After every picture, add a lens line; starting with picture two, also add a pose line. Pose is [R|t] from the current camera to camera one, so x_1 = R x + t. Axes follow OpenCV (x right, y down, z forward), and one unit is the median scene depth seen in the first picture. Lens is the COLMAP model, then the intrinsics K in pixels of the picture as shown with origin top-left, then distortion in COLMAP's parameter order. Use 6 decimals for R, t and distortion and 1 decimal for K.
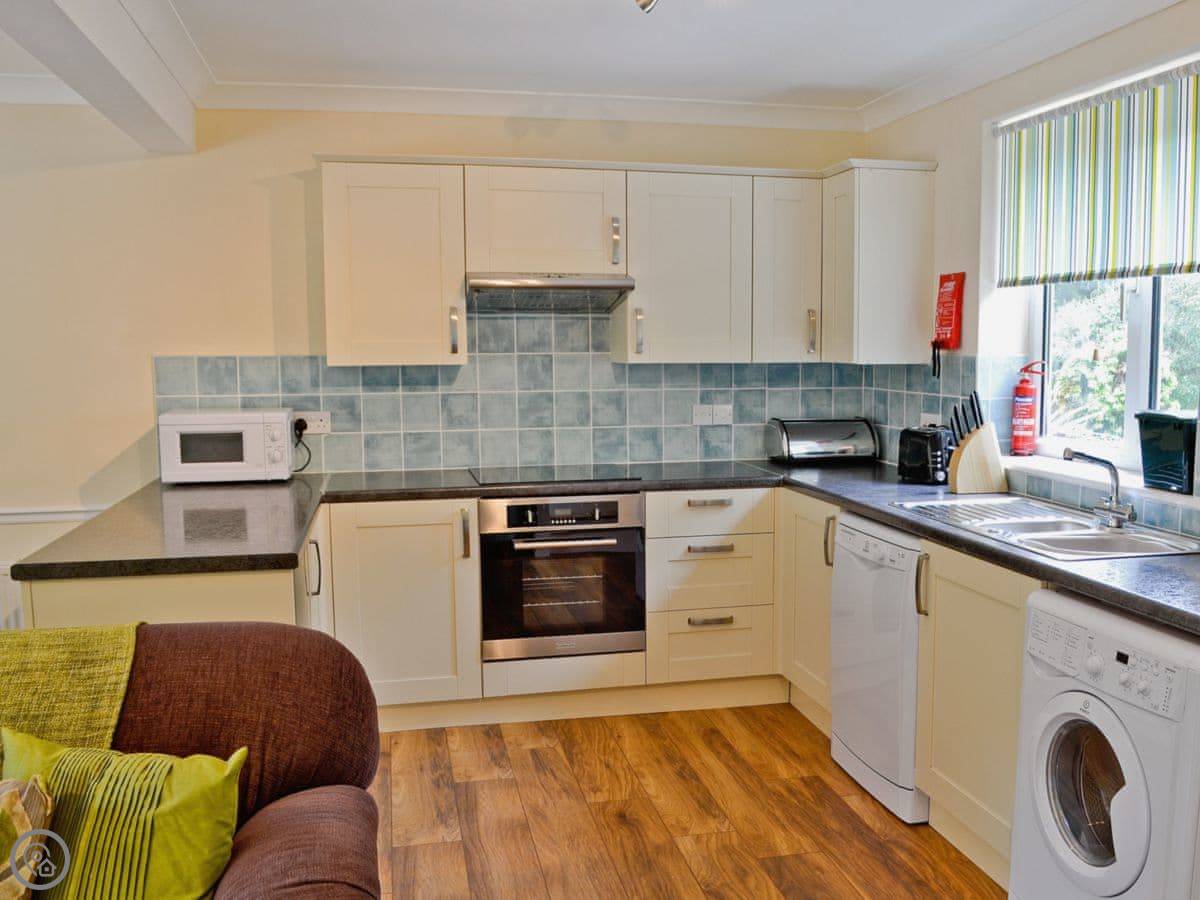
lens RADIAL K [[1149.8, 0, 600.0], [0, 1149.8, 450.0], [0, 0, 1]] dist [-0.000005, 0.003682]
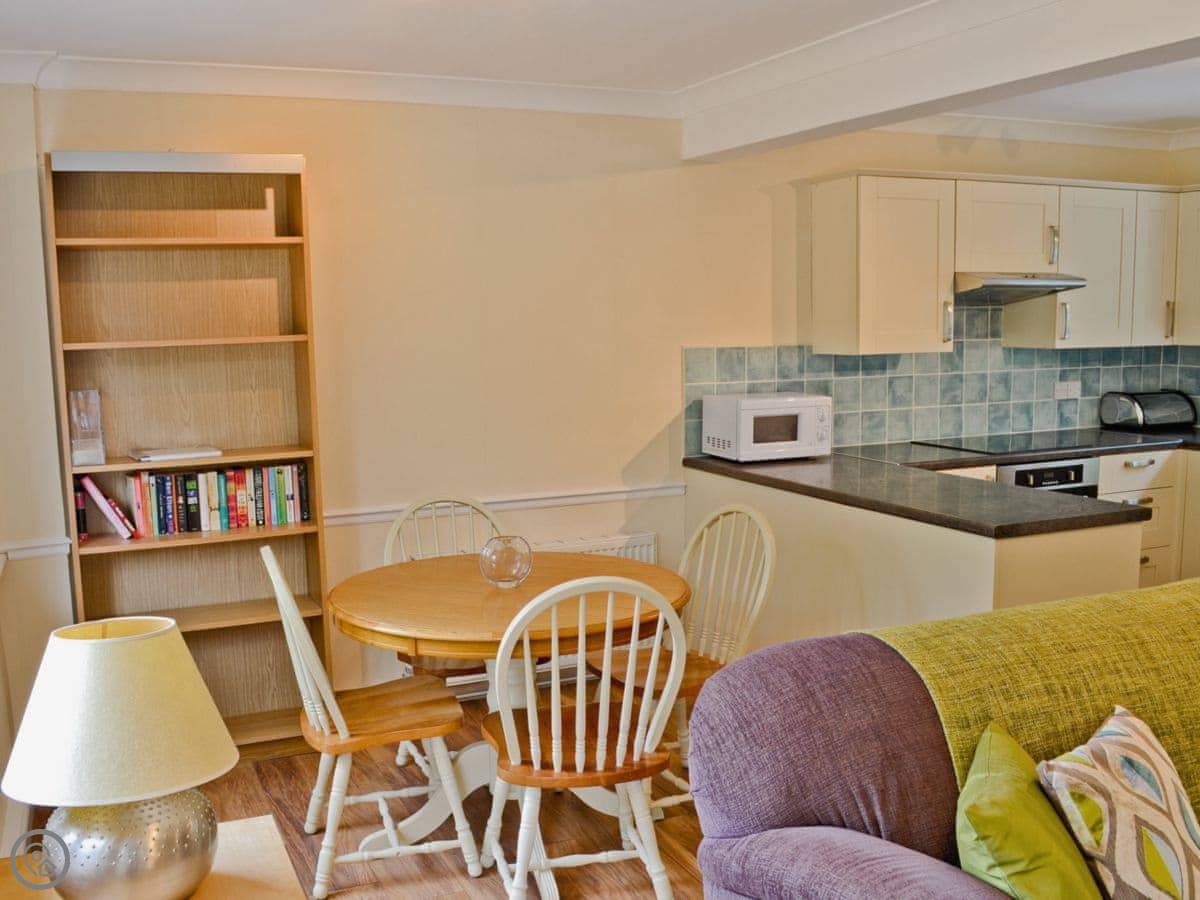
lens RADIAL K [[1149.8, 0, 600.0], [0, 1149.8, 450.0], [0, 0, 1]] dist [-0.000005, 0.003682]
pose [[0.978802, -0.030945, 0.202458, -0.649395], [0.026489, 0.999344, 0.024684, -0.012093], [-0.203089, -0.018798, 0.978980, -0.061775]]
